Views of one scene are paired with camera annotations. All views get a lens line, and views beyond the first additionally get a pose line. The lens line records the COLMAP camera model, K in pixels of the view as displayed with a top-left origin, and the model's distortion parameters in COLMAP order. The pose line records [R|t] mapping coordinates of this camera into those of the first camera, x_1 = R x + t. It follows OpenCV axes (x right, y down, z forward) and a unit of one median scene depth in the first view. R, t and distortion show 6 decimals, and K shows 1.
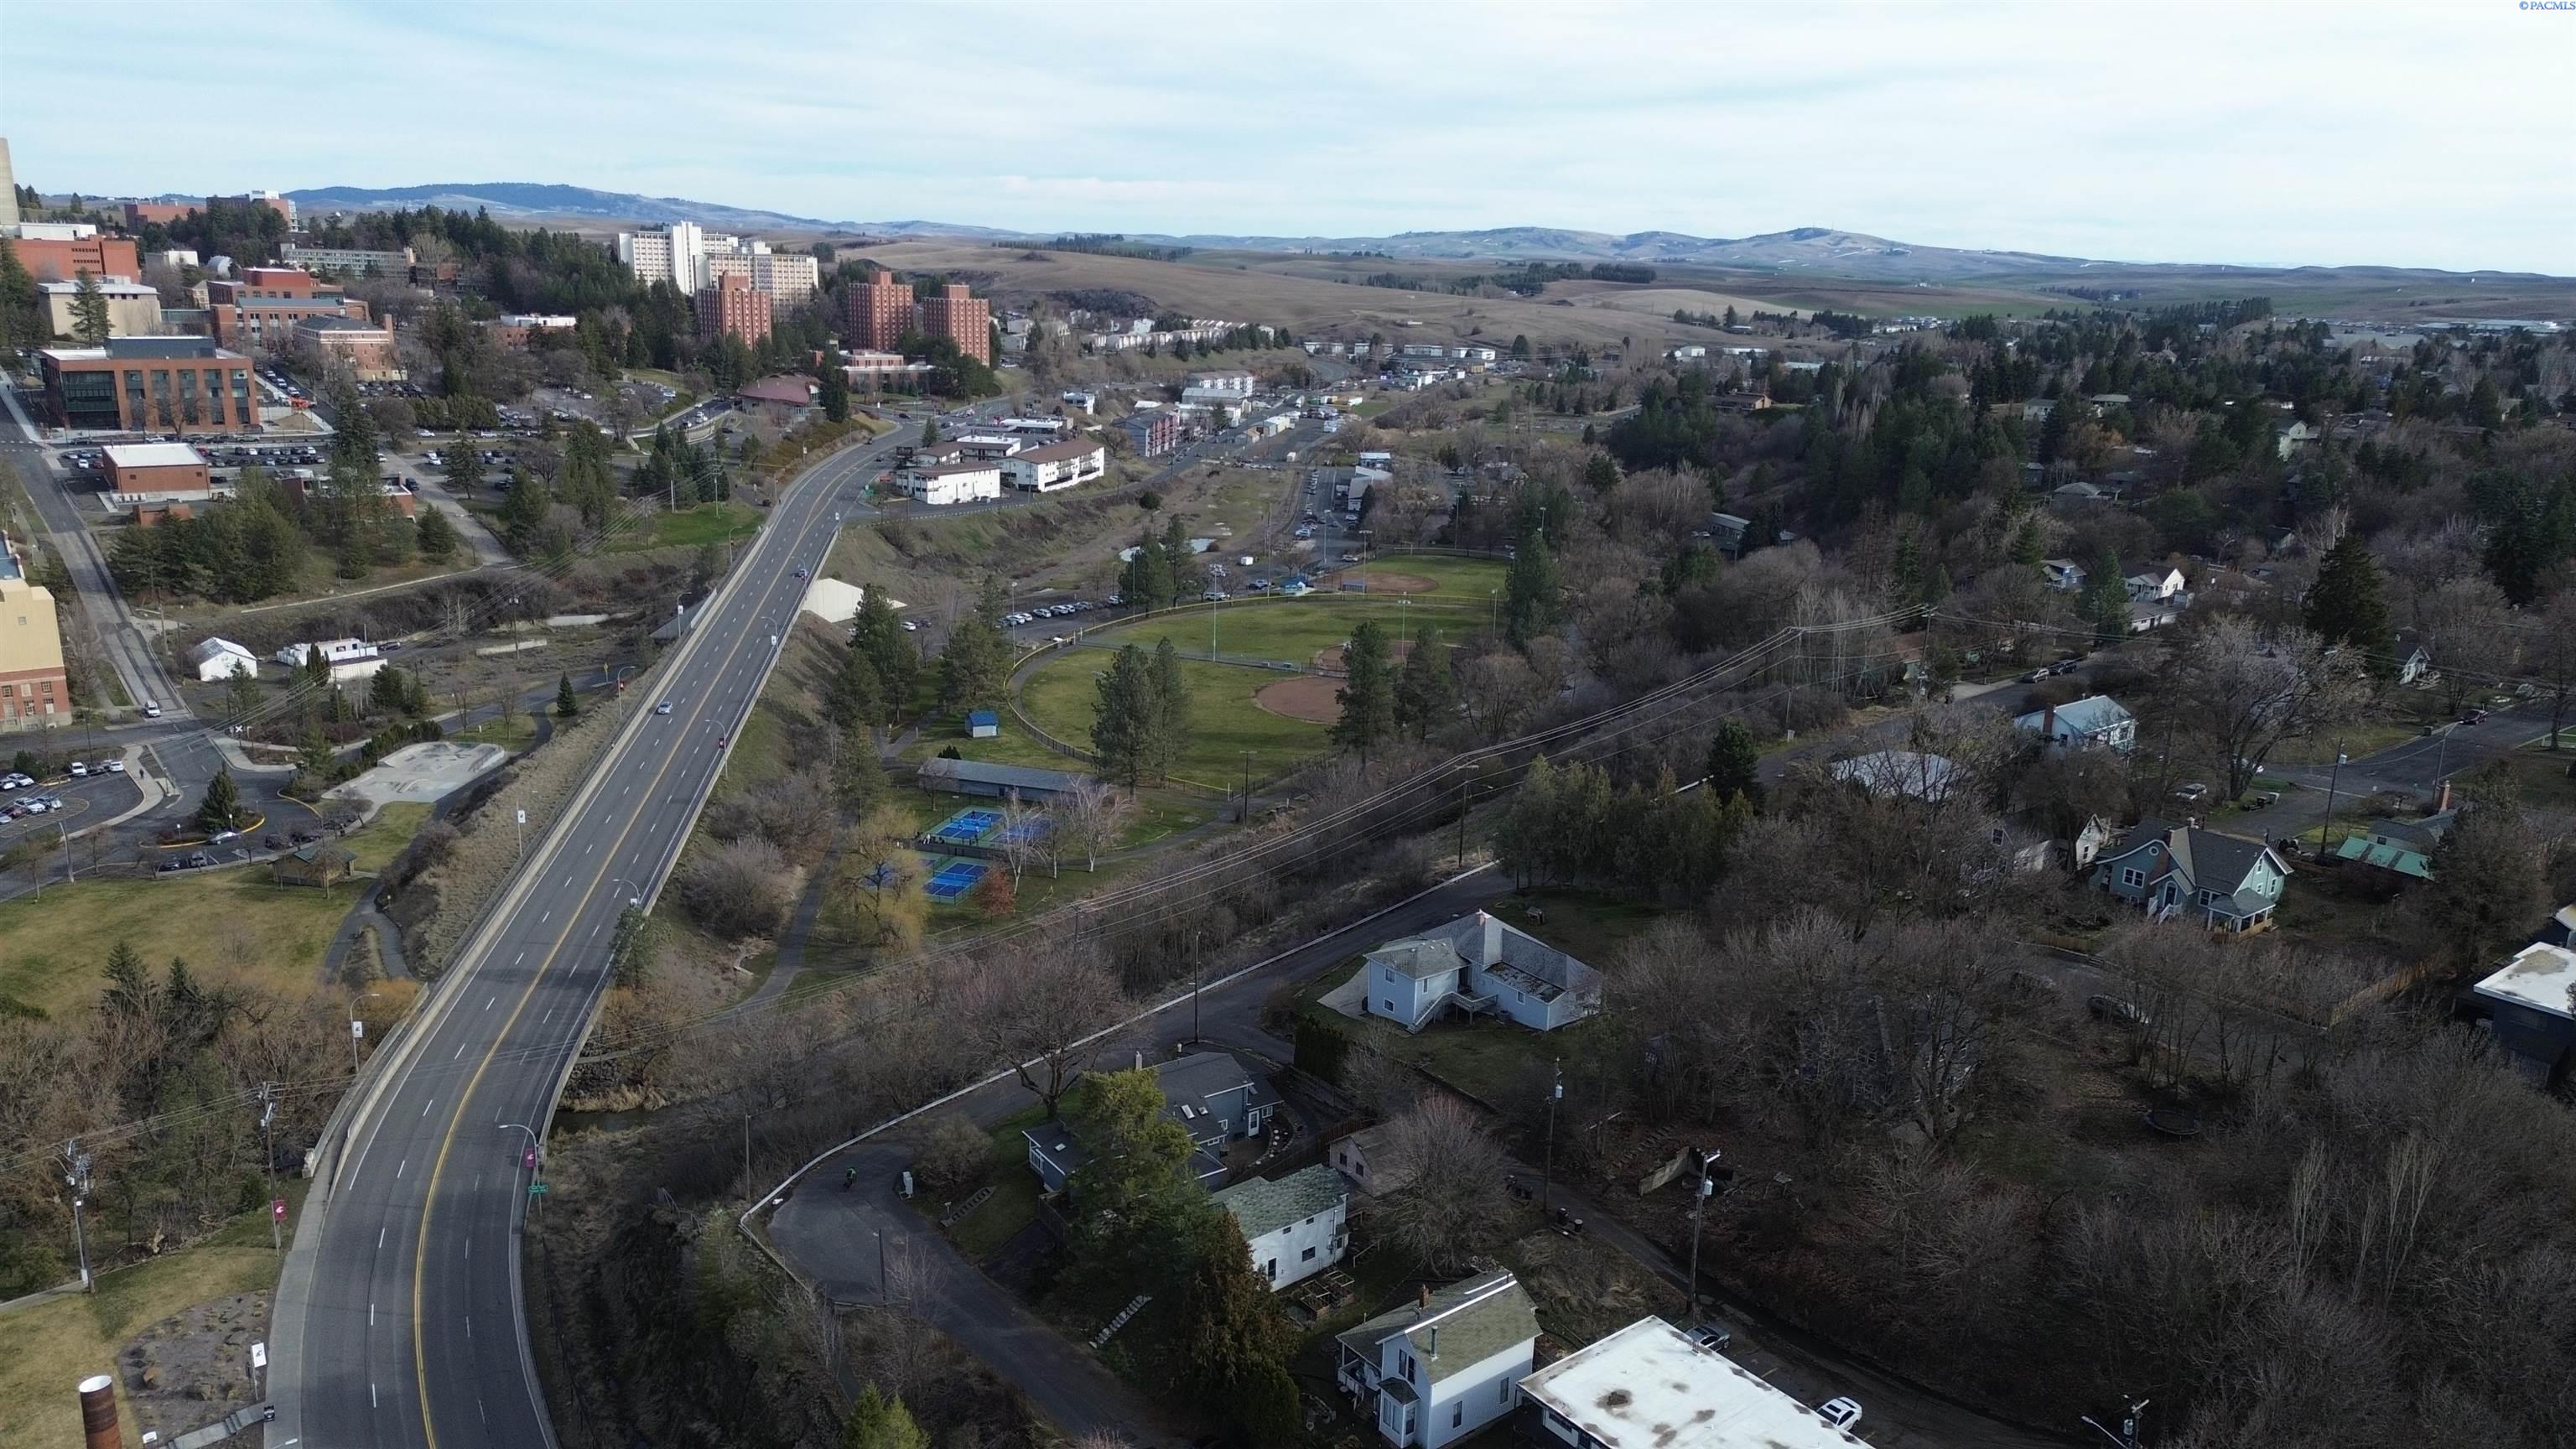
lens RADIAL K [[1848.0, 0, 1287.1], [0, 1848.0, 724.1], [0, 0, 1]] dist [0.036475, 0.002336]
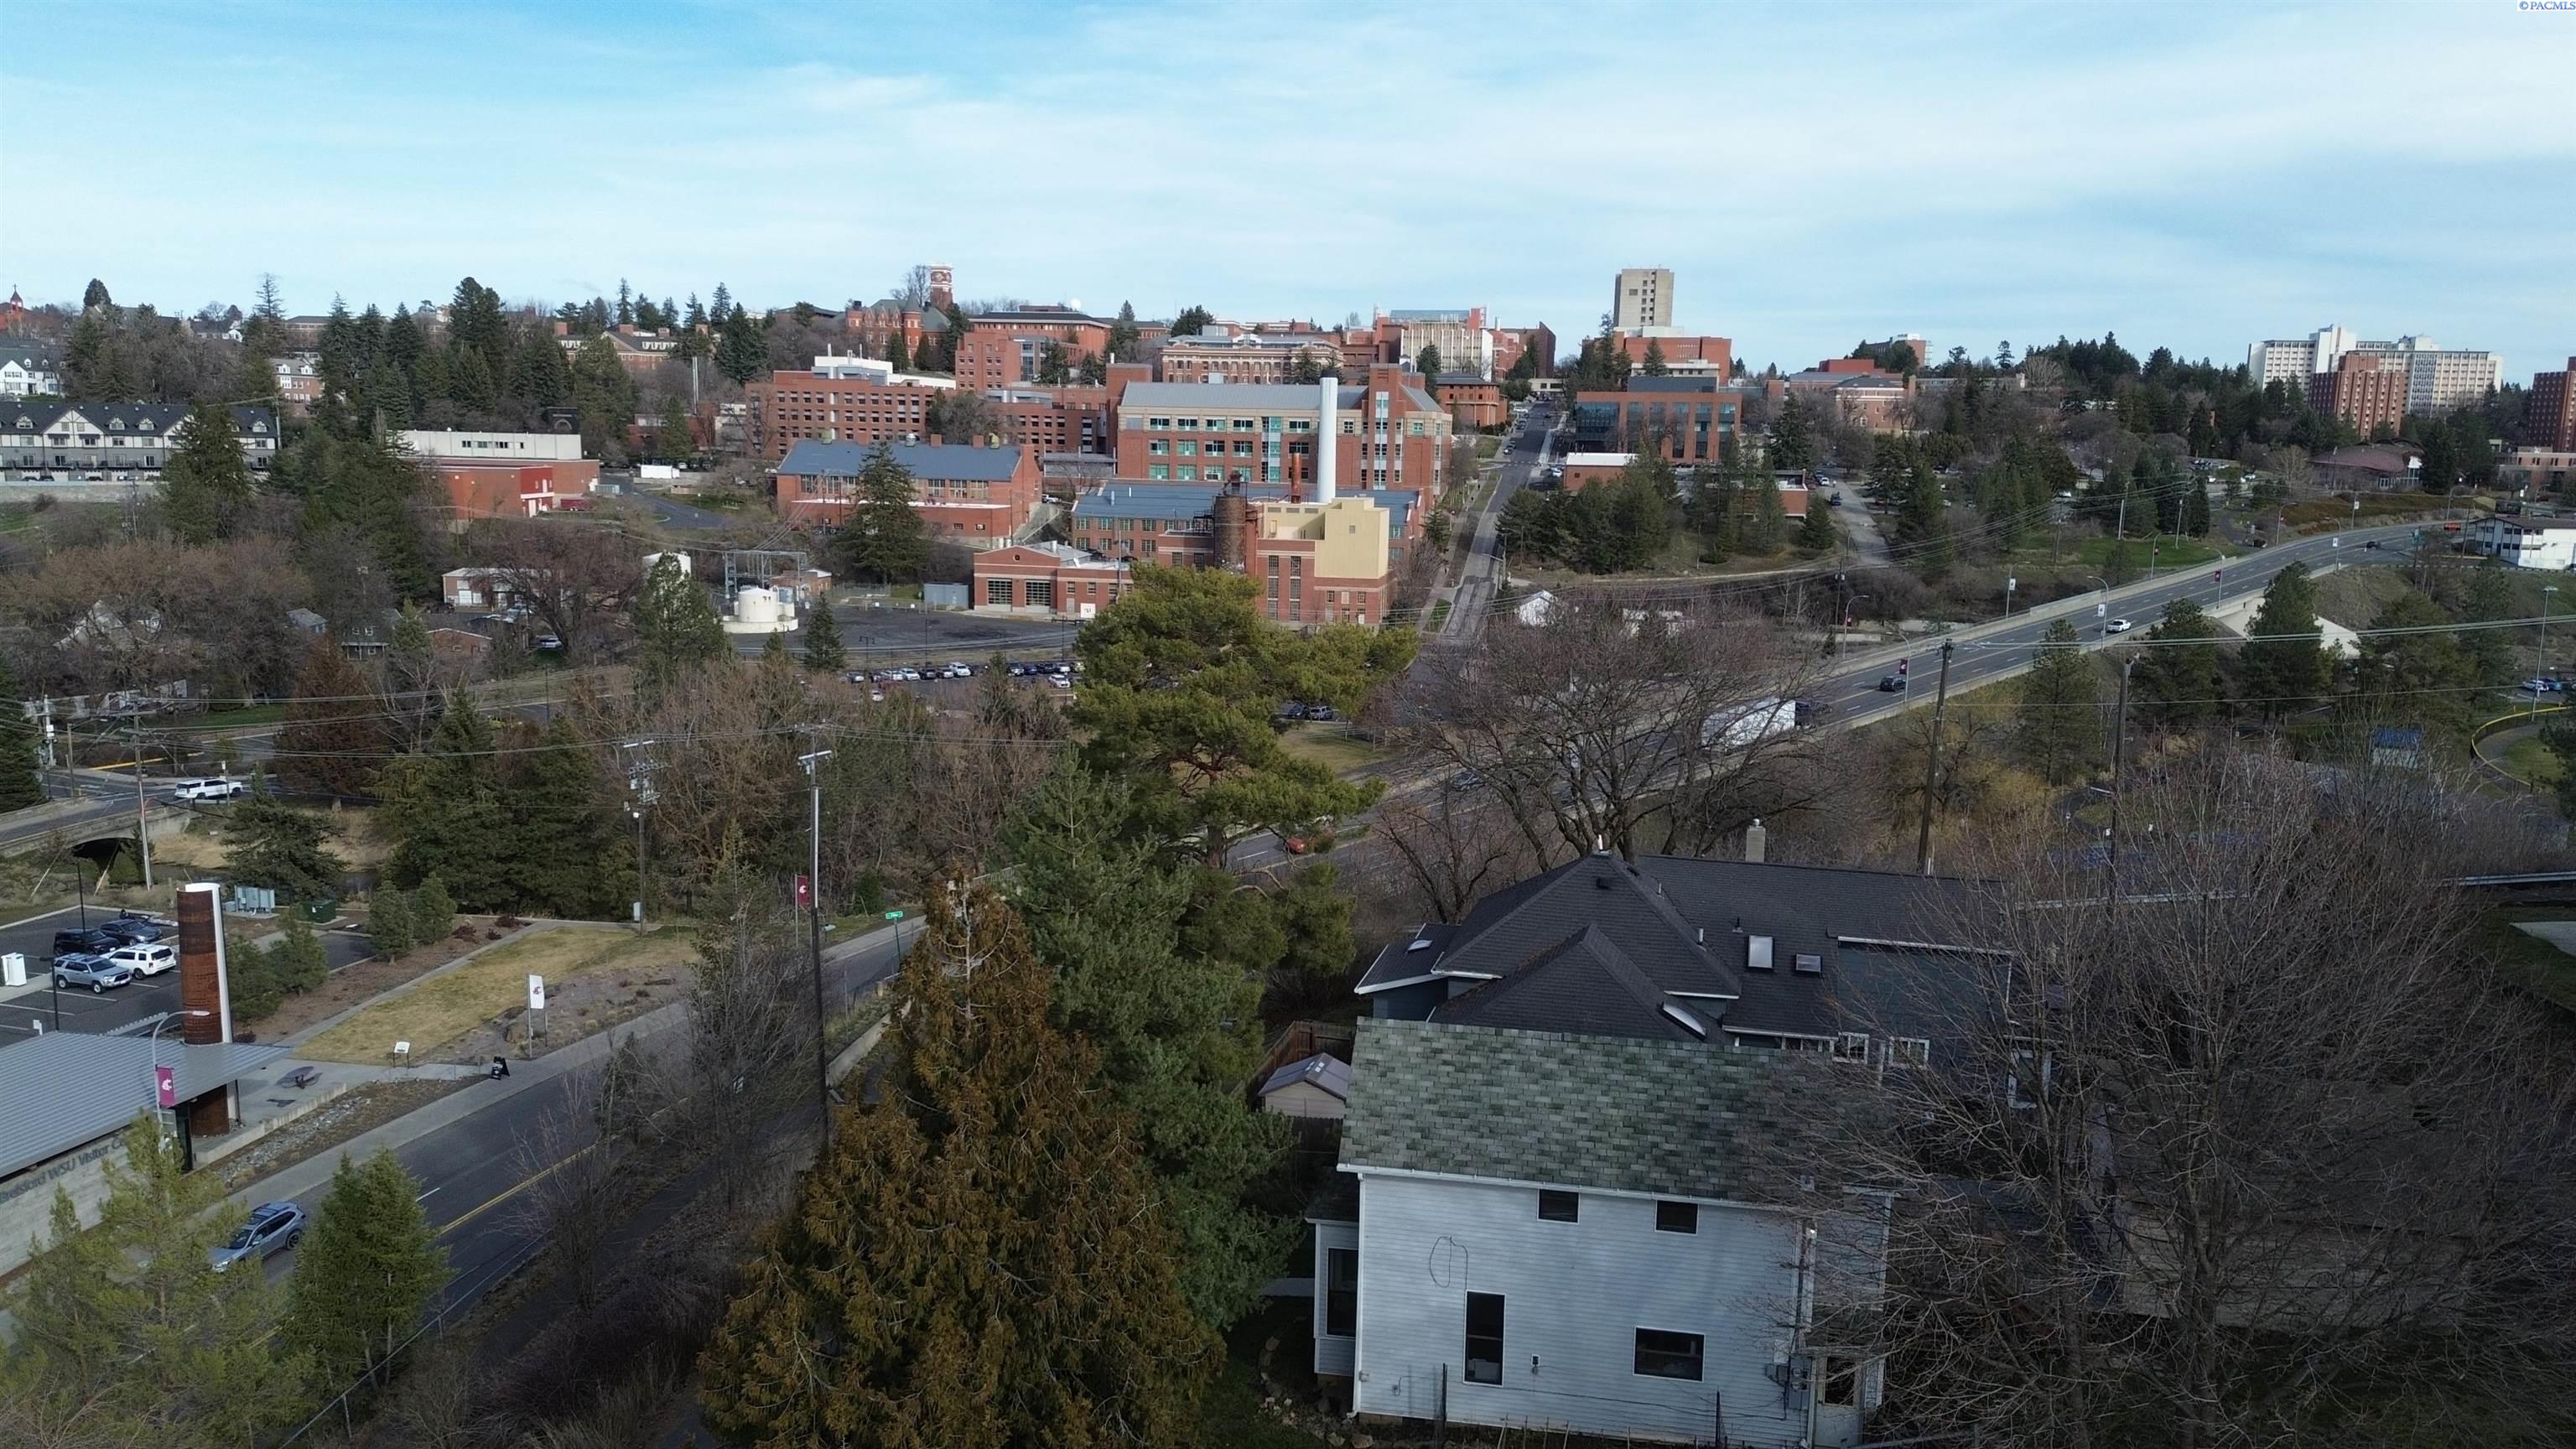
lens RADIAL K [[1848.0, 0, 1287.3], [0, 1848.0, 723.7], [0, 0, 1]] dist [0.036475, 0.002336]
pose [[0.658627, 0.097753, -0.746093, 0.053314], [-0.185612, 0.981993, -0.035192, 0.074425], [0.729217, 0.161662, 0.664912, 0.263894]]
